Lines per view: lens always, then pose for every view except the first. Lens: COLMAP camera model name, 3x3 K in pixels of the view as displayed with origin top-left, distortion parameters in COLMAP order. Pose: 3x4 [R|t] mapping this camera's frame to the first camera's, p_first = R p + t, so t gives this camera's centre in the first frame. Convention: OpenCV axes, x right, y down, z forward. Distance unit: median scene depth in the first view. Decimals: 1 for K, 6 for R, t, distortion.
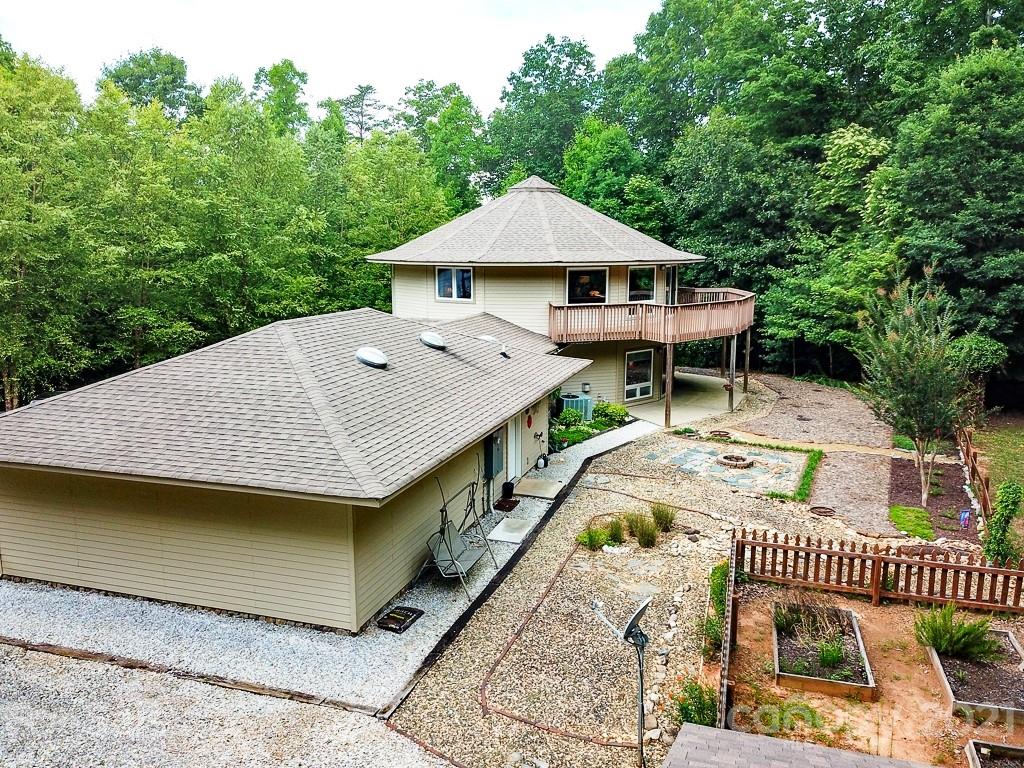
lens RADIAL K [[775.3, 0, 512.0], [0, 775.3, 384.0], [0, 0, 1]] dist [0.045186, -0.050649]
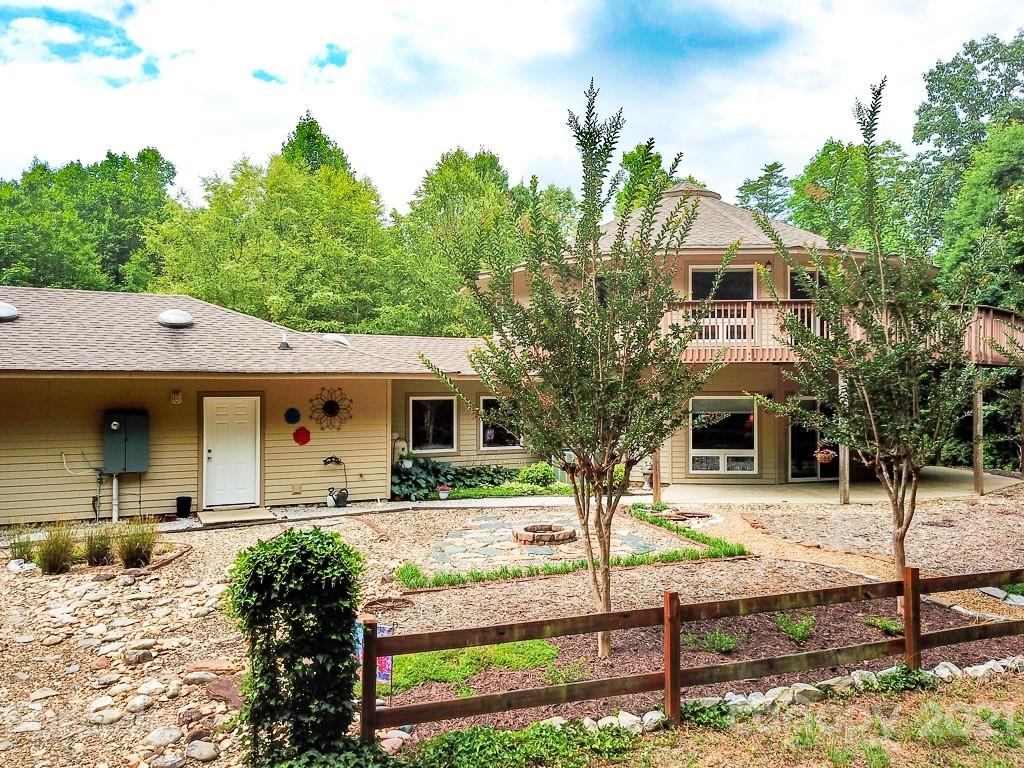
lens RADIAL K [[787.0, 0, 518.8], [0, 787.0, 379.1], [0, 0, 1]] dist [0.025410, 0.008259]
pose [[0.717678, -0.011963, -0.696272, 0.515163], [-0.121737, 0.982301, -0.142358, 0.057443], [0.685651, 0.186929, 0.703519, 0.445783]]
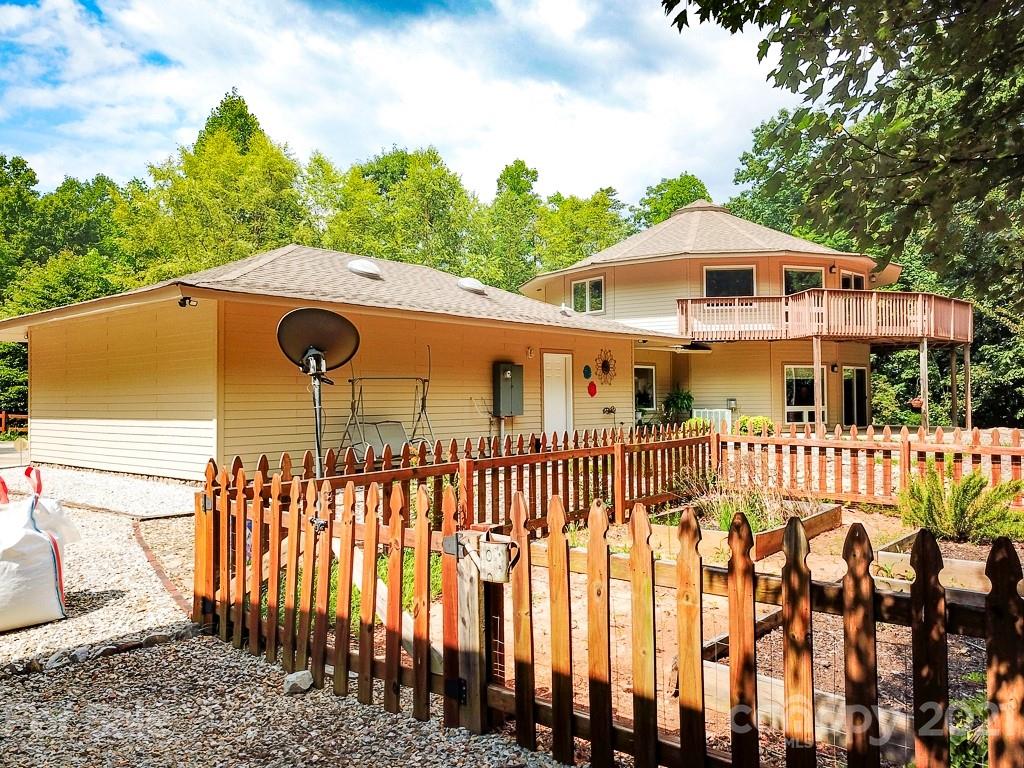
lens RADIAL K [[787.0, 0, 518.8], [0, 787.0, 379.1], [0, 0, 1]] dist [0.025410, 0.008259]
pose [[0.927201, -0.018996, -0.374083, 0.204860], [-0.056253, 0.980324, -0.189210, 0.156028], [0.370317, 0.196479, 0.907889, 0.118446]]
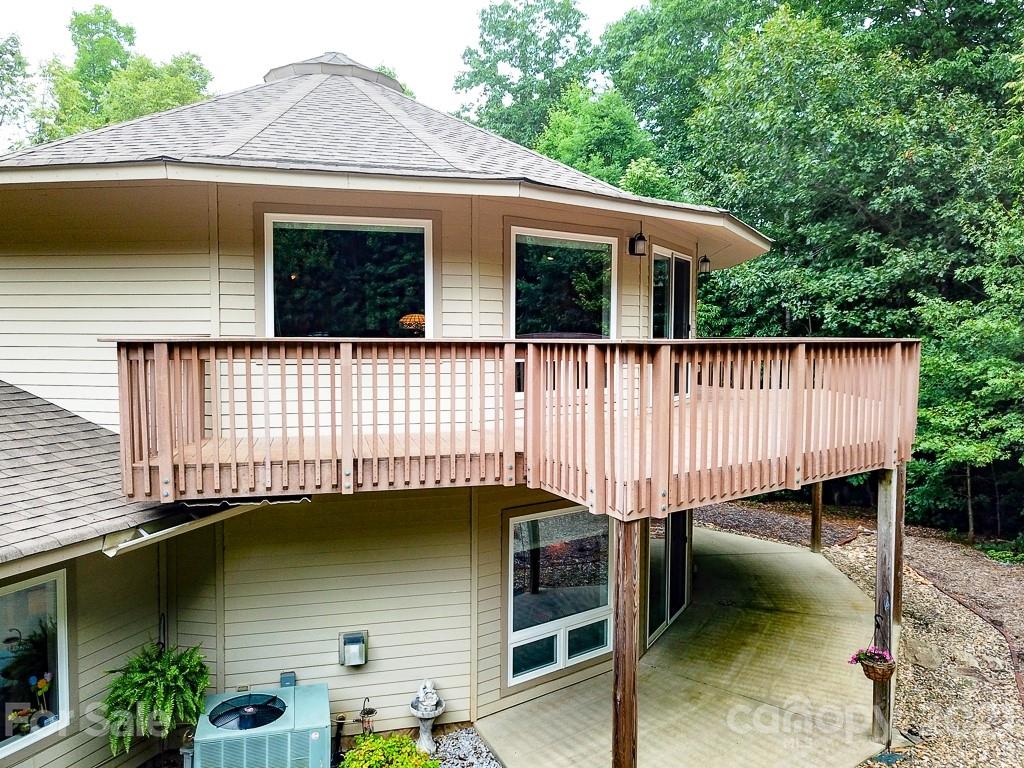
lens RADIAL K [[787.0, 0, 518.8], [0, 787.0, 379.1], [0, 0, 1]] dist [0.025410, 0.008259]
pose [[0.998421, 0.007889, -0.055616, 0.170538], [-0.014716, 0.992242, -0.123444, -0.058022], [0.054211, 0.124067, 0.990792, 0.715094]]
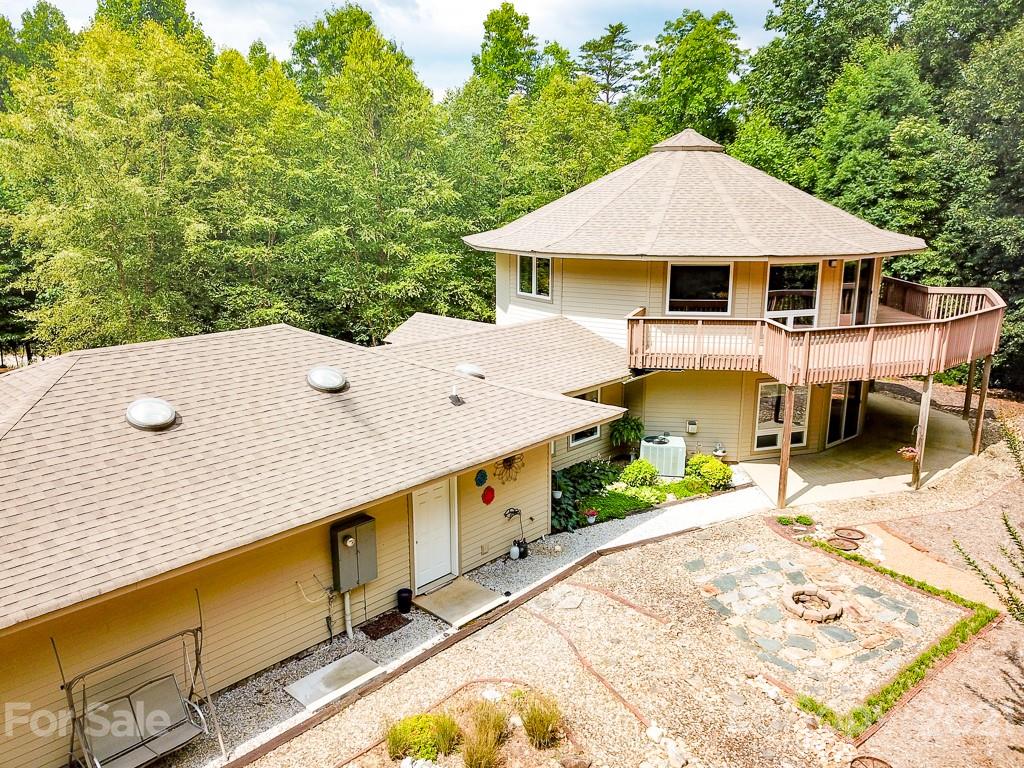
lens RADIAL K [[787.0, 0, 518.8], [0, 787.0, 379.1], [0, 0, 1]] dist [0.025410, 0.008259]
pose [[0.911753, 0.094640, -0.399686, 0.238802], [-0.072988, 0.994937, 0.069088, -0.080015], [0.404201, -0.033819, 0.914045, 0.266658]]
